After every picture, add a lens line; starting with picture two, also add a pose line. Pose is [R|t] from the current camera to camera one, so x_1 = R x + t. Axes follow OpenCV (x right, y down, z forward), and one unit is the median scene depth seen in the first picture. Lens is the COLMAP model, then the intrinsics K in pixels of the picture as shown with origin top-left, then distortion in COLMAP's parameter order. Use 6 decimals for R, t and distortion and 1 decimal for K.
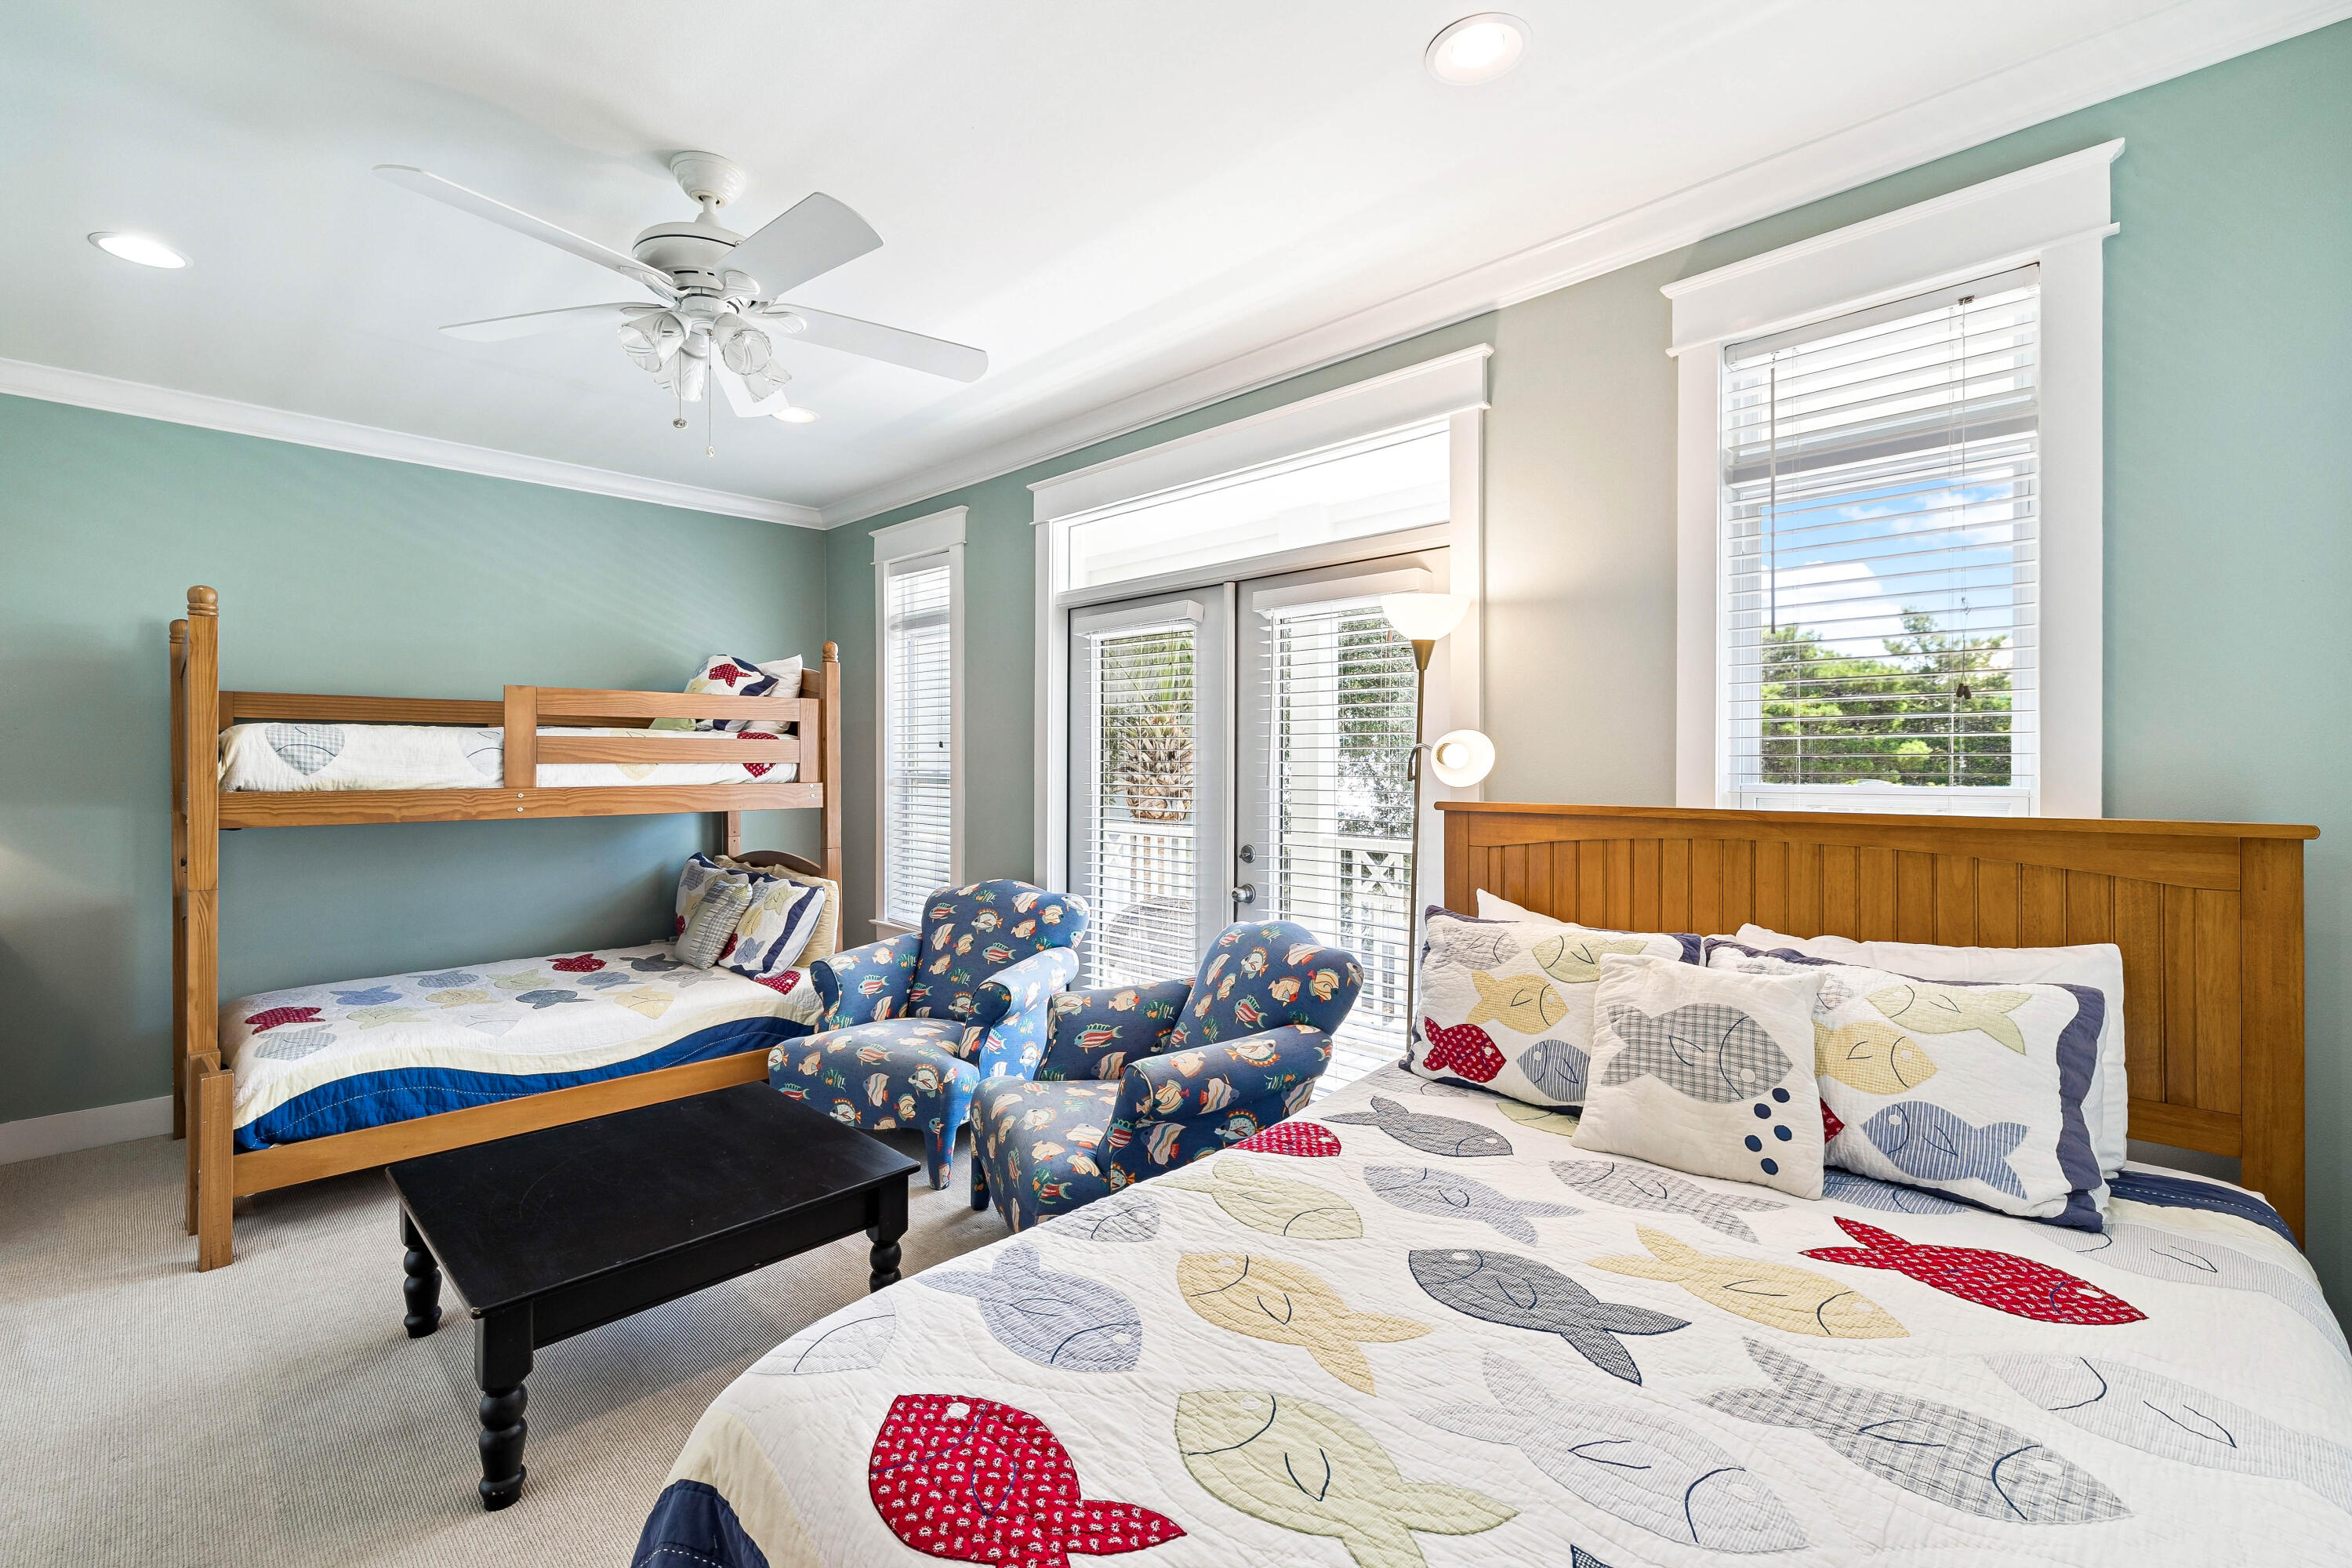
lens RADIAL K [[1000.0, 0, 1176.3], [0, 1000.0, 760.3], [0, 0, 1]] dist [0.004067, 0.000261]
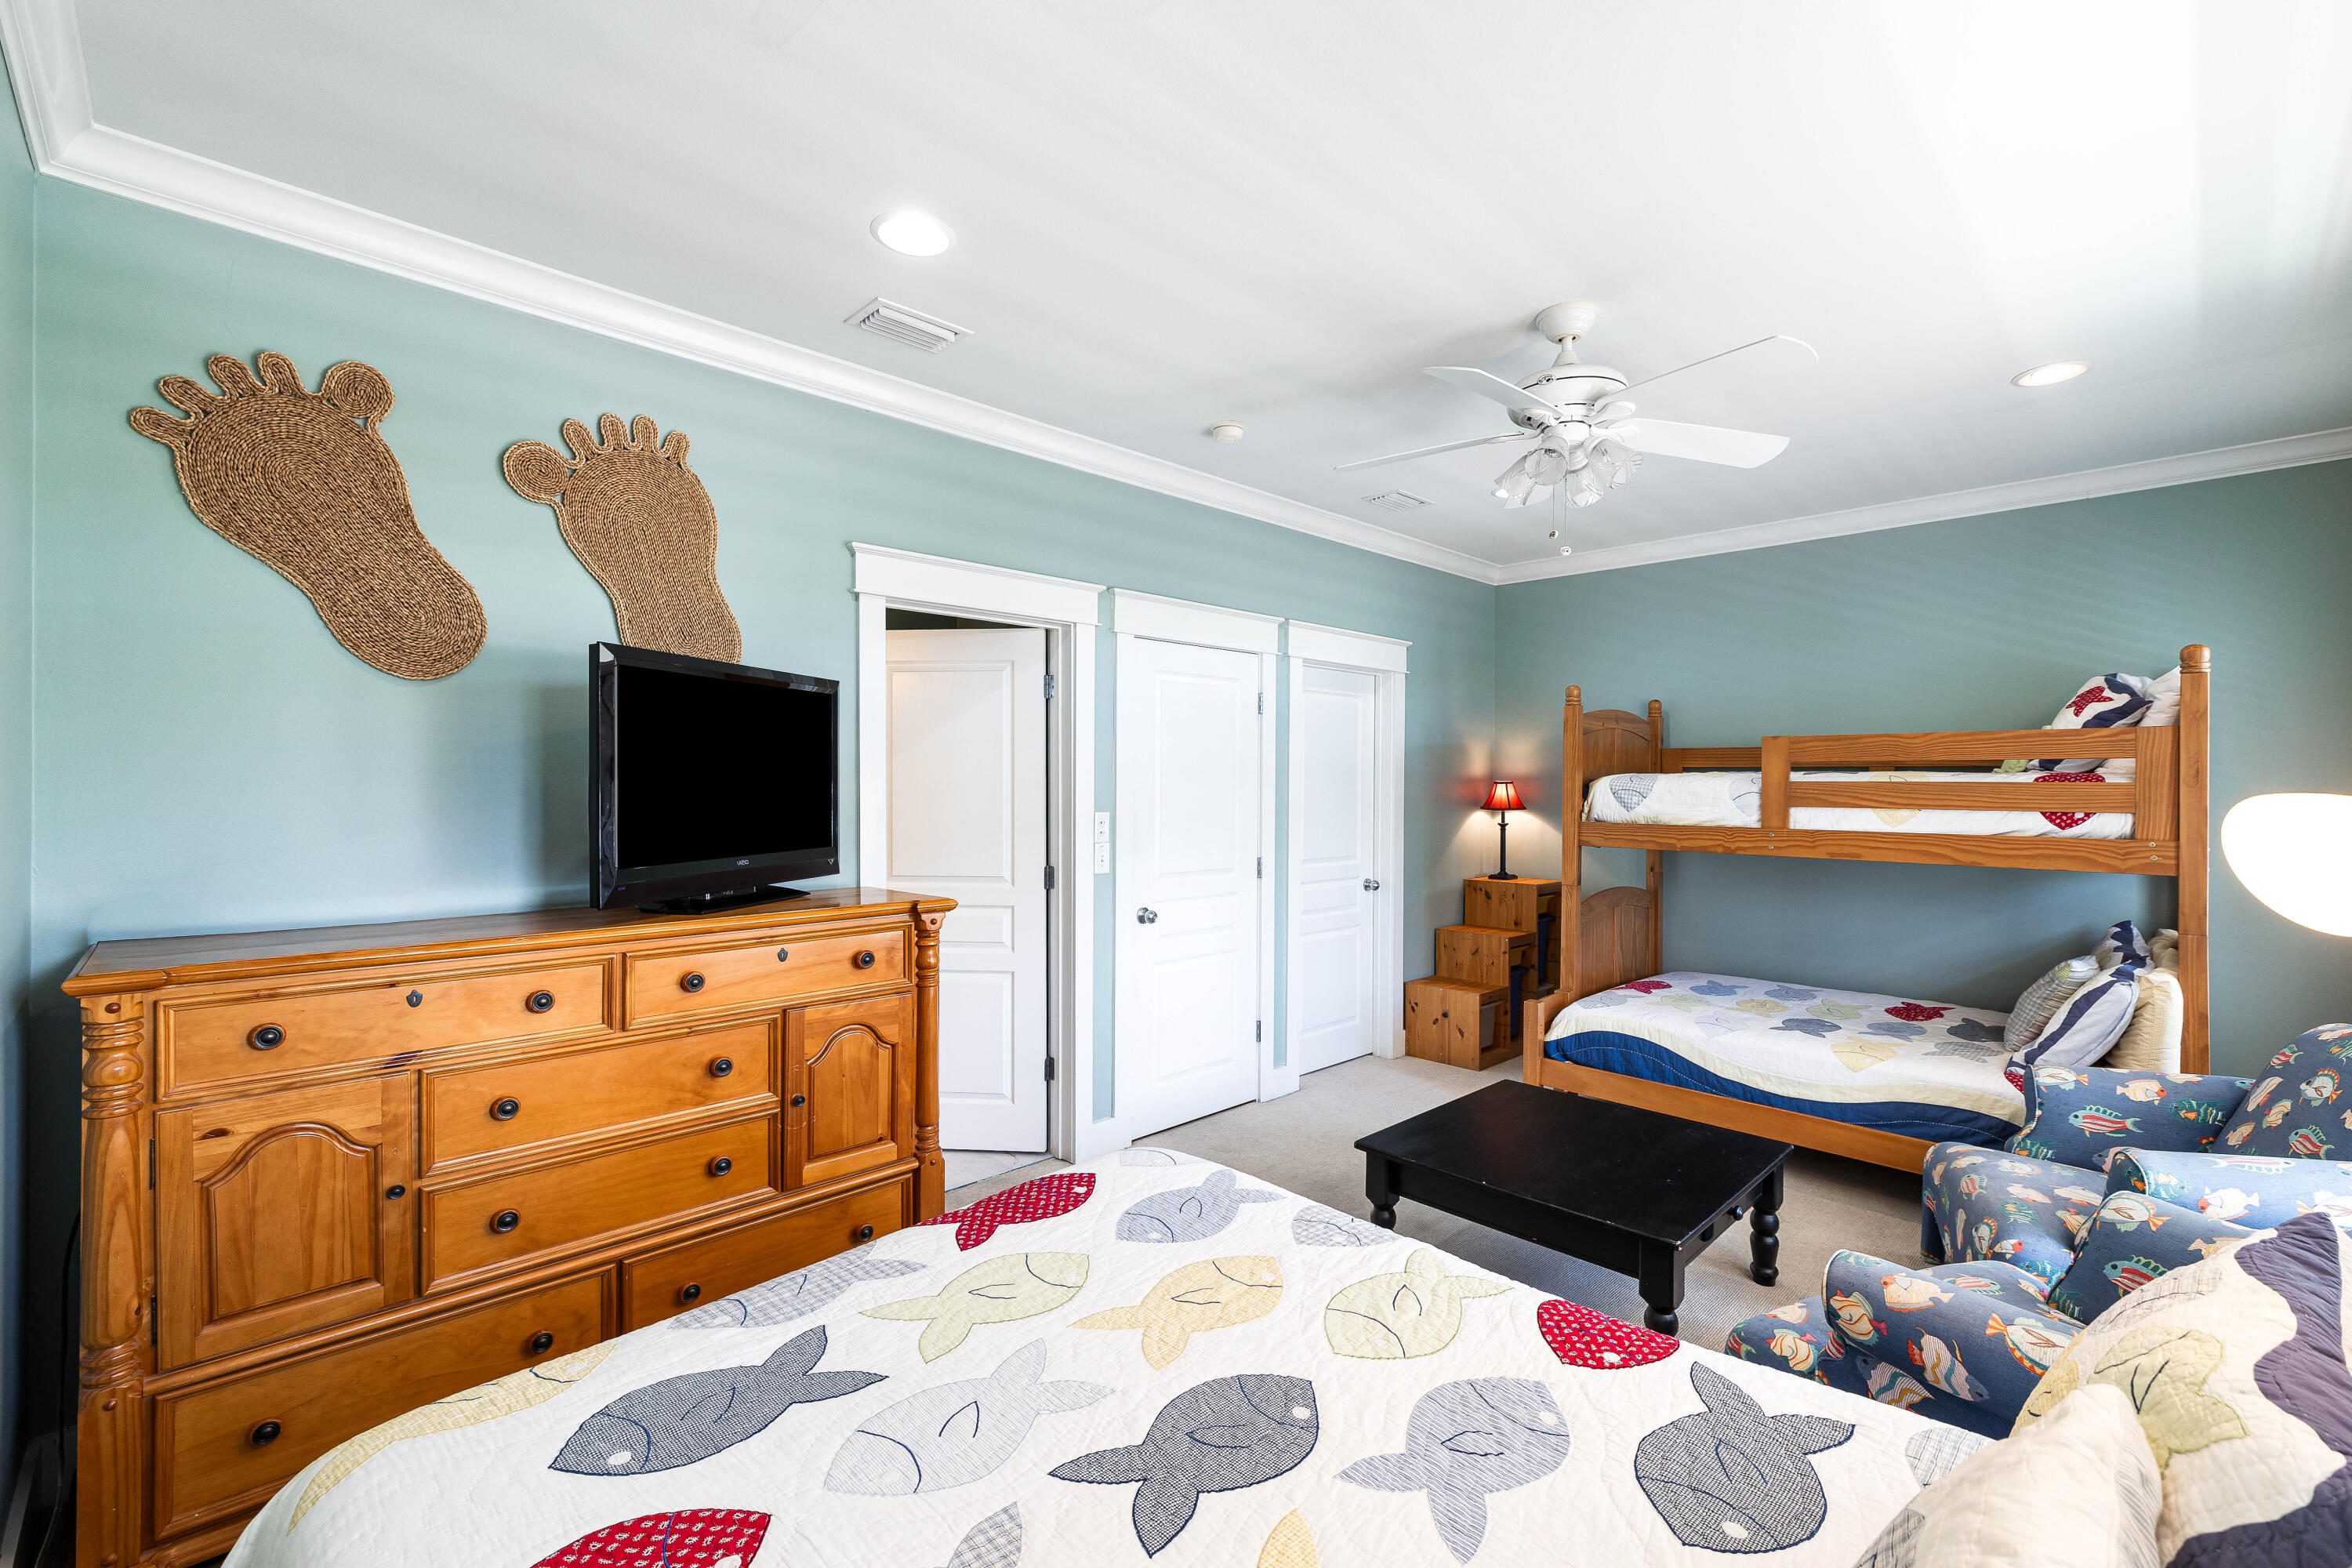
lens RADIAL K [[995.5, 0, 1184.1], [0, 995.5, 769.2], [0, 0, 1]] dist [0.000202, 0.000358]
pose [[-0.017684, -0.012805, -0.999762, 0.579316], [-0.005197, 0.999906, -0.012715, -0.025386], [0.999830, 0.004970, -0.017749, 0.456697]]
